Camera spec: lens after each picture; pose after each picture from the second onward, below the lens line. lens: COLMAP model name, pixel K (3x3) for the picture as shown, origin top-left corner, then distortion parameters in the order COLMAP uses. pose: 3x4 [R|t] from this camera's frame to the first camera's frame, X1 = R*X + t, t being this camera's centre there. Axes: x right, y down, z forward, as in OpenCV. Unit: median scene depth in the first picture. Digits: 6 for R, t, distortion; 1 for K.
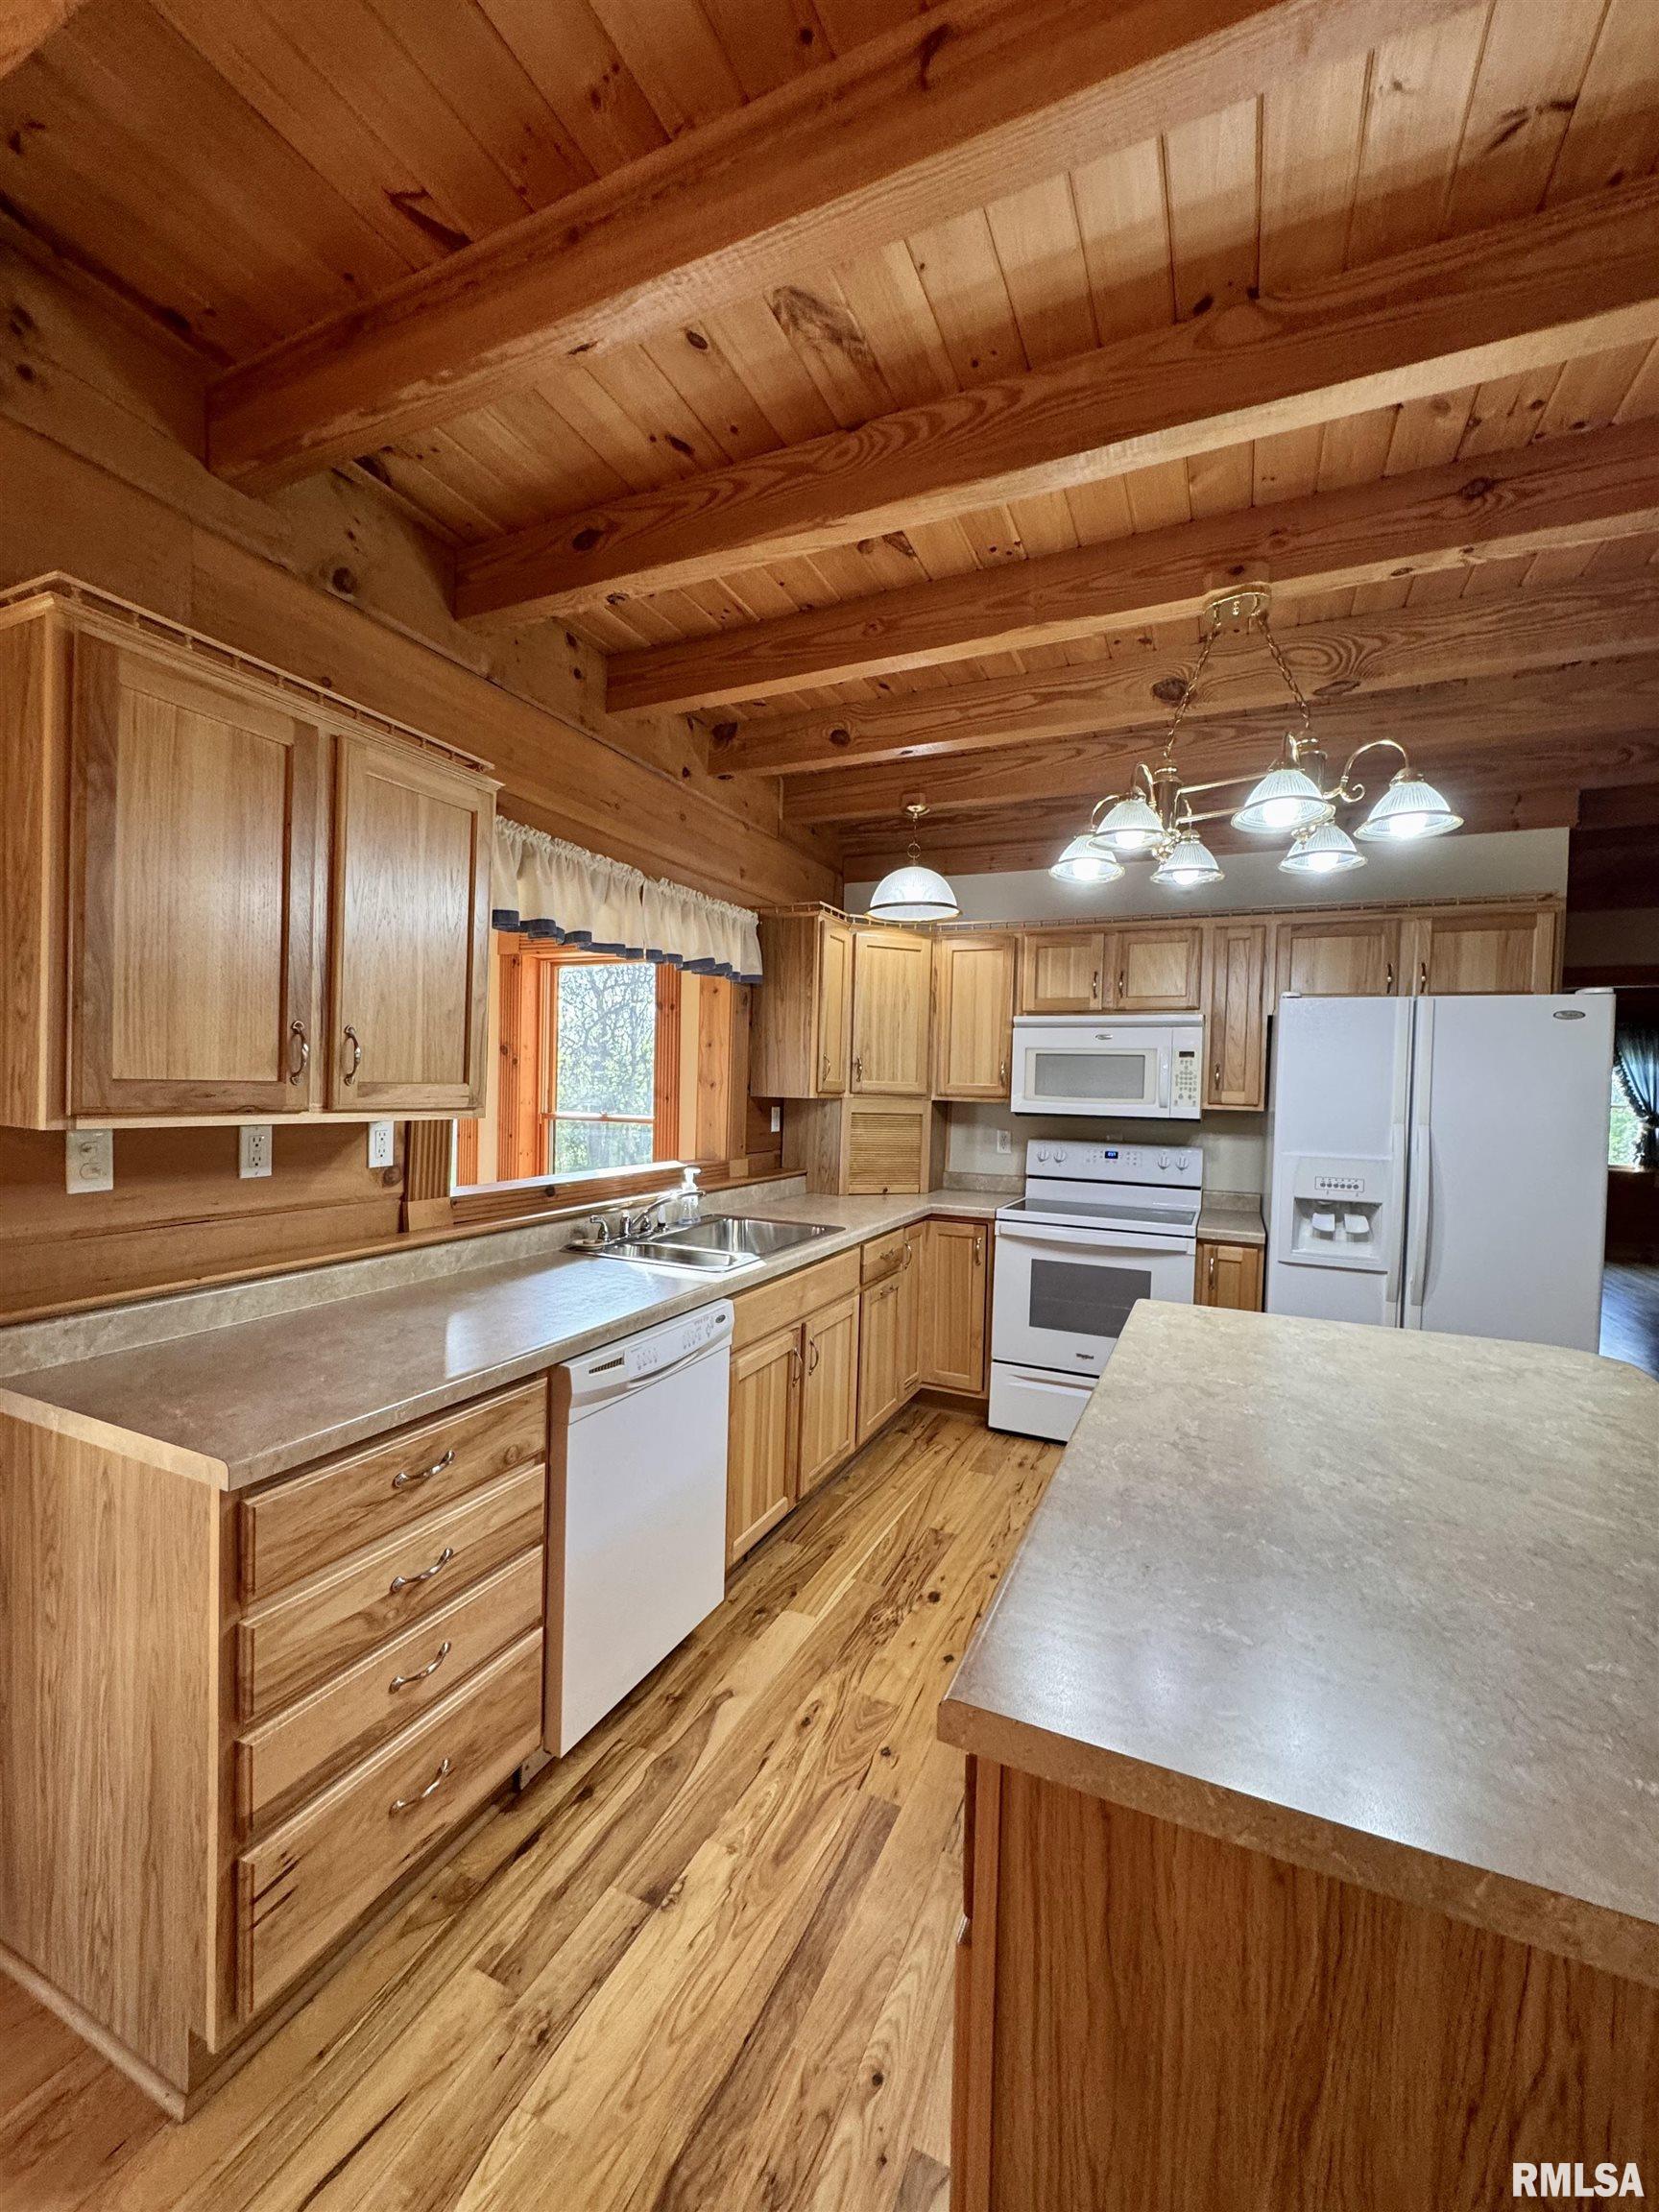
lens RADIAL K [[882.7, 0, 830.5], [0, 882.7, 1104.5], [0, 0, 1]] dist [-0.002310, 0.000132]
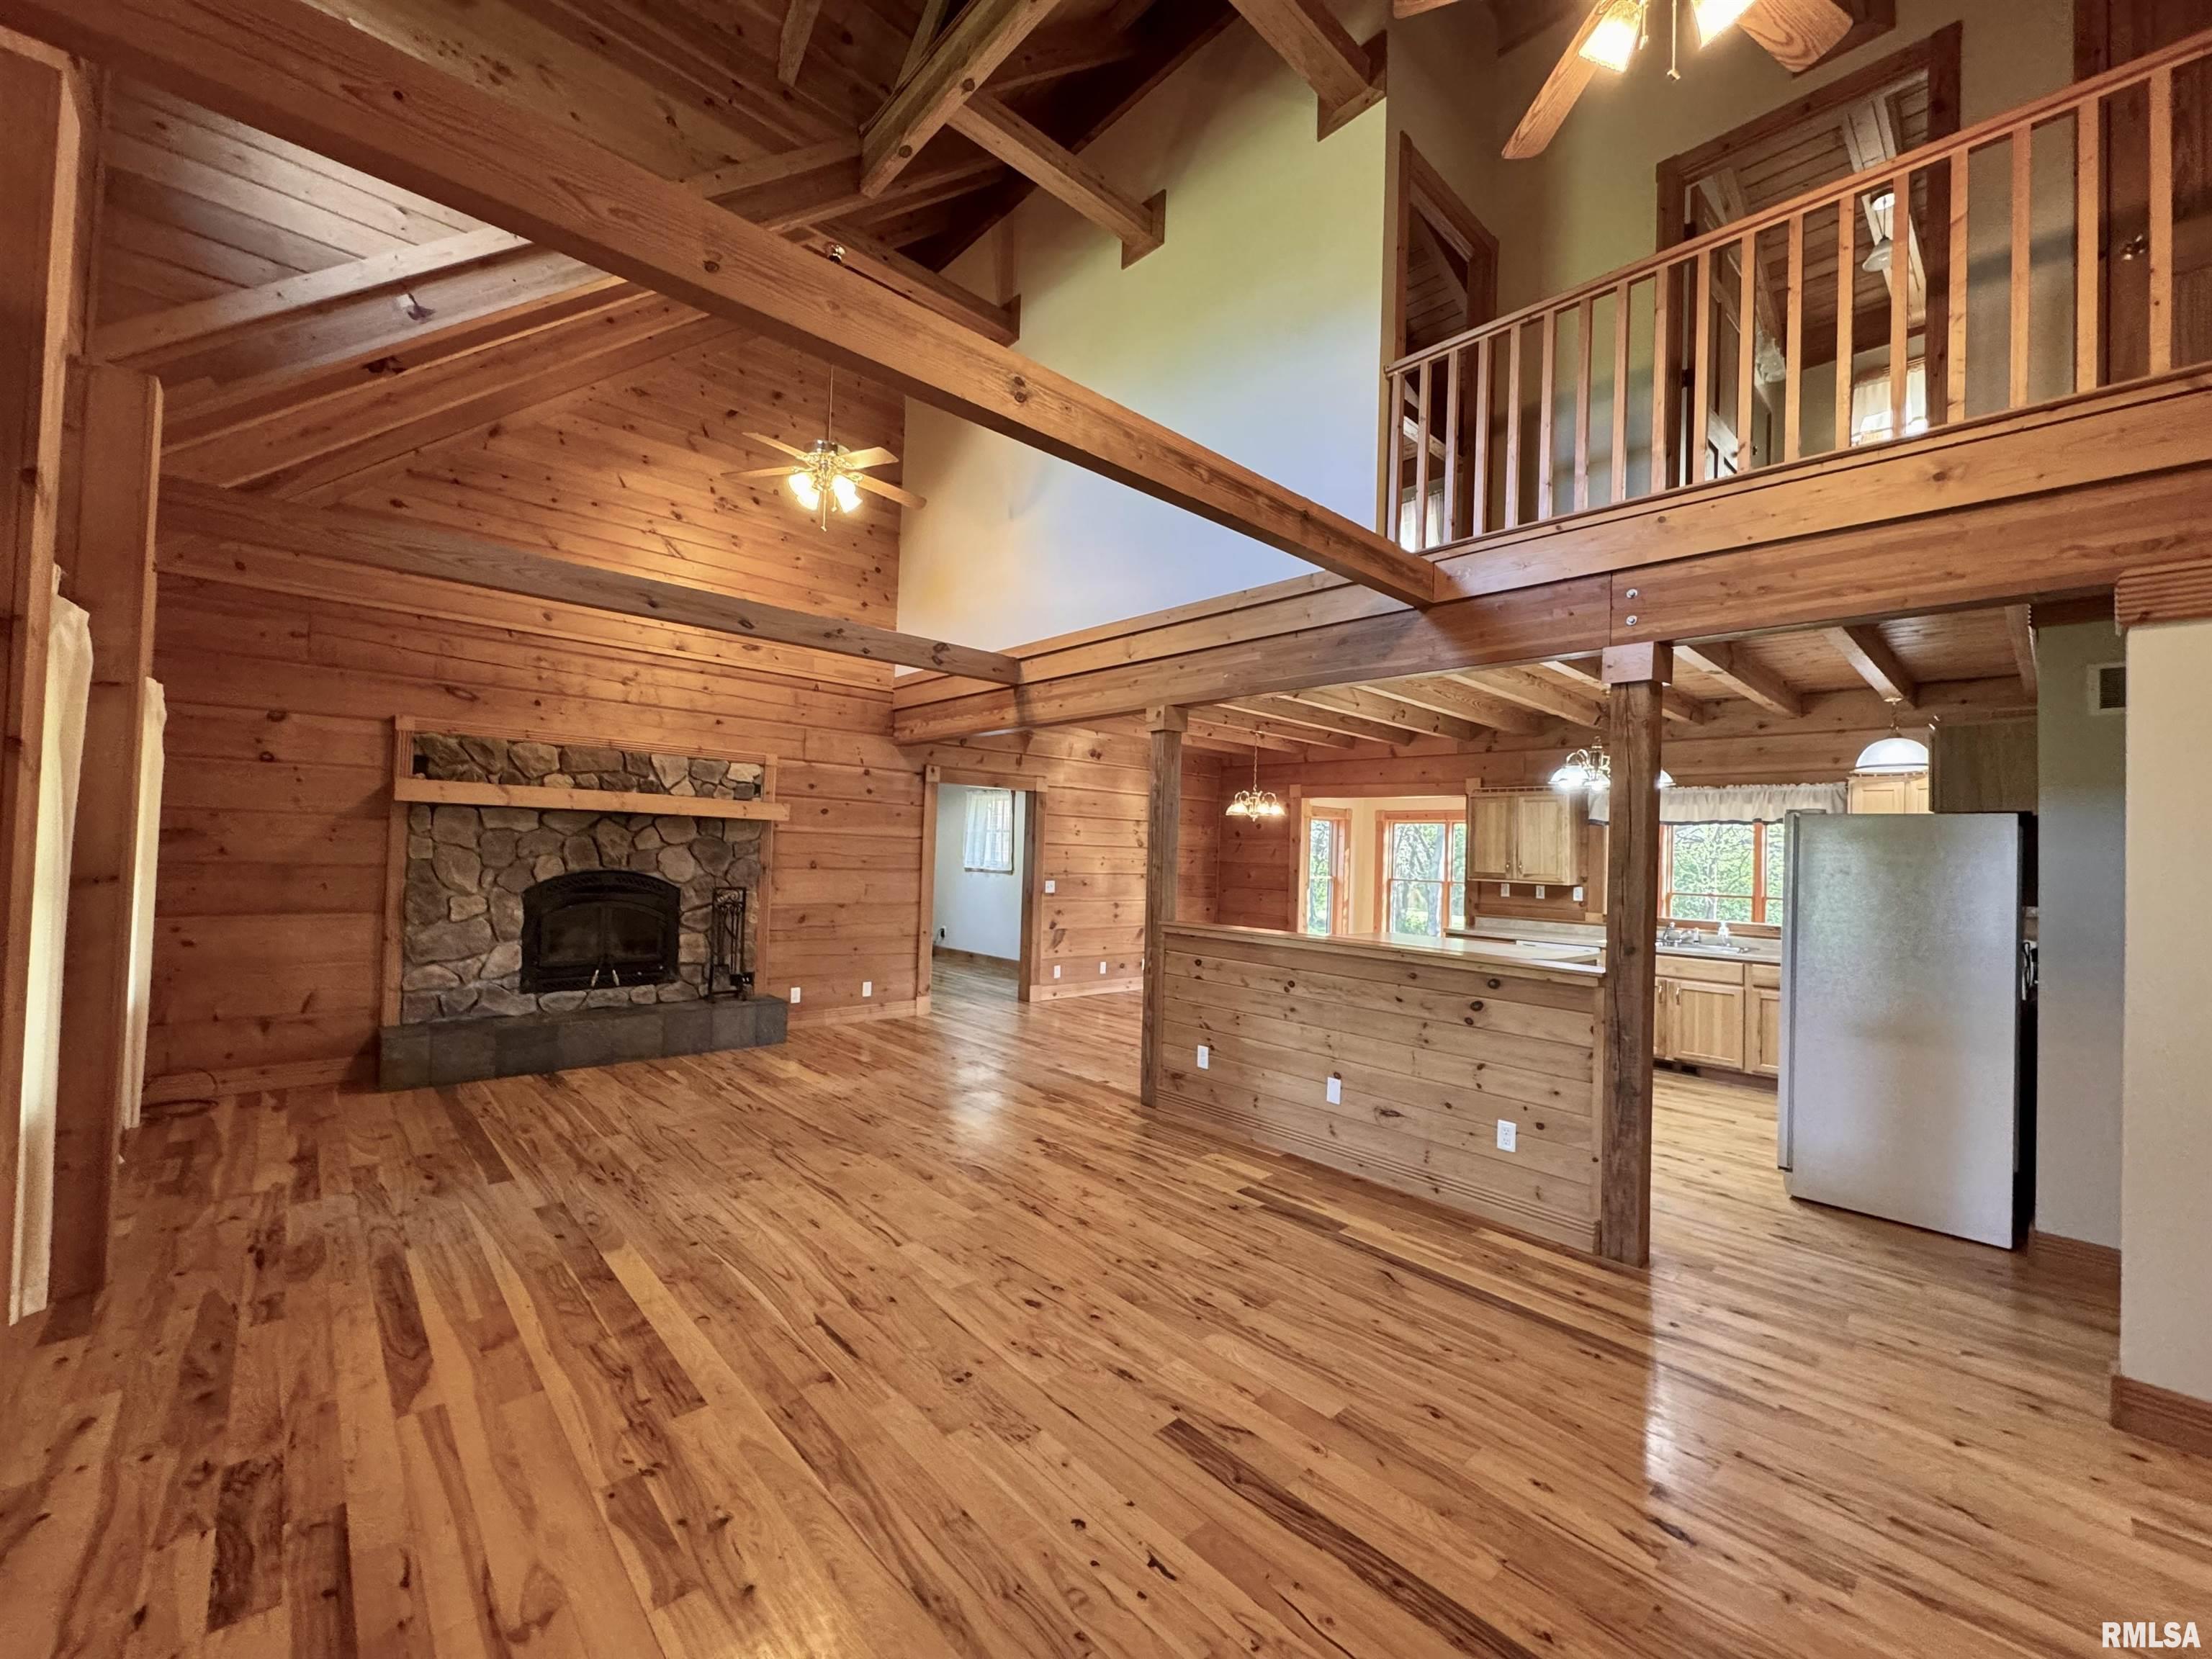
lens RADIAL K [[882.7, 0, 1106.1], [0, 882.7, 827.8], [0, 0, 1]] dist [-0.002310, 0.000132]
pose [[-0.380665, -0.062915, -0.922570, 3.275350], [-0.065185, 0.997027, -0.041096, 0.047410], [0.922413, 0.044494, -0.383634, 0.594588]]
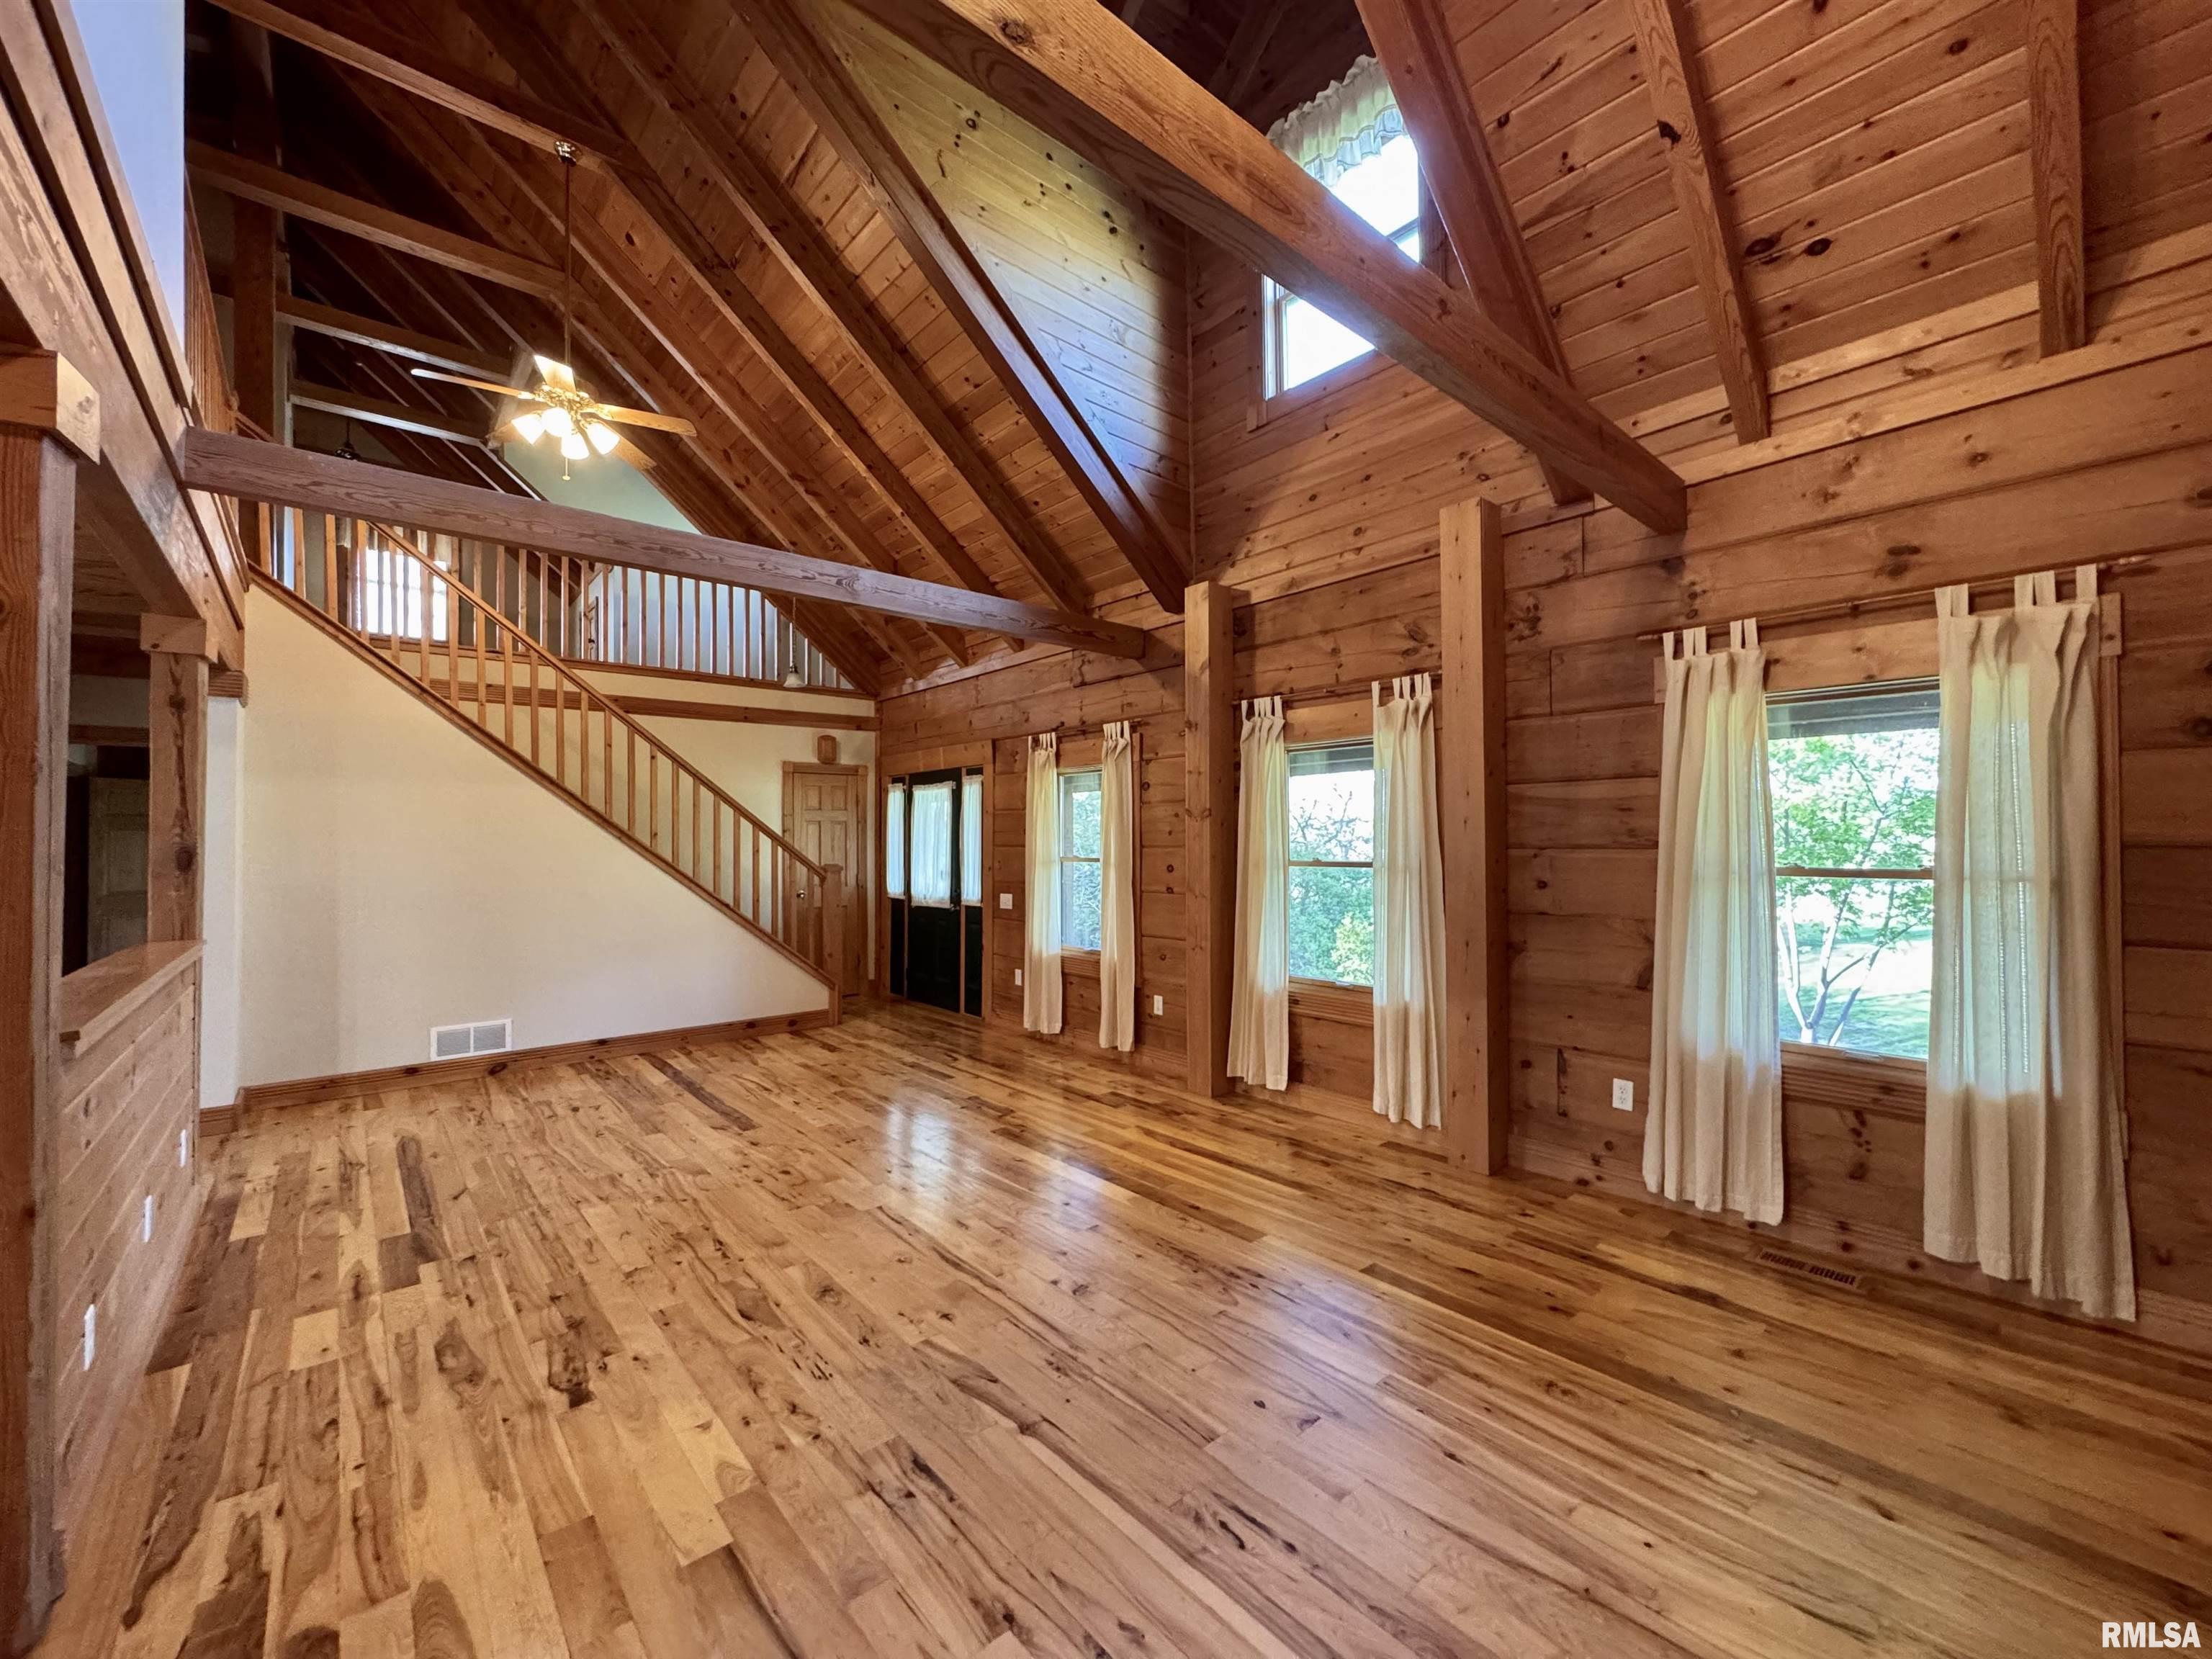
lens RADIAL K [[882.7, 0, 1107.1], [0, 882.7, 829.8], [0, 0, 1]] dist [-0.002310, 0.000132]
pose [[0.409969, -0.017842, 0.911925, 0.796415], [0.039526, 0.999217, 0.001781, 0.045595], [-0.911243, 0.035315, 0.410353, -1.262087]]
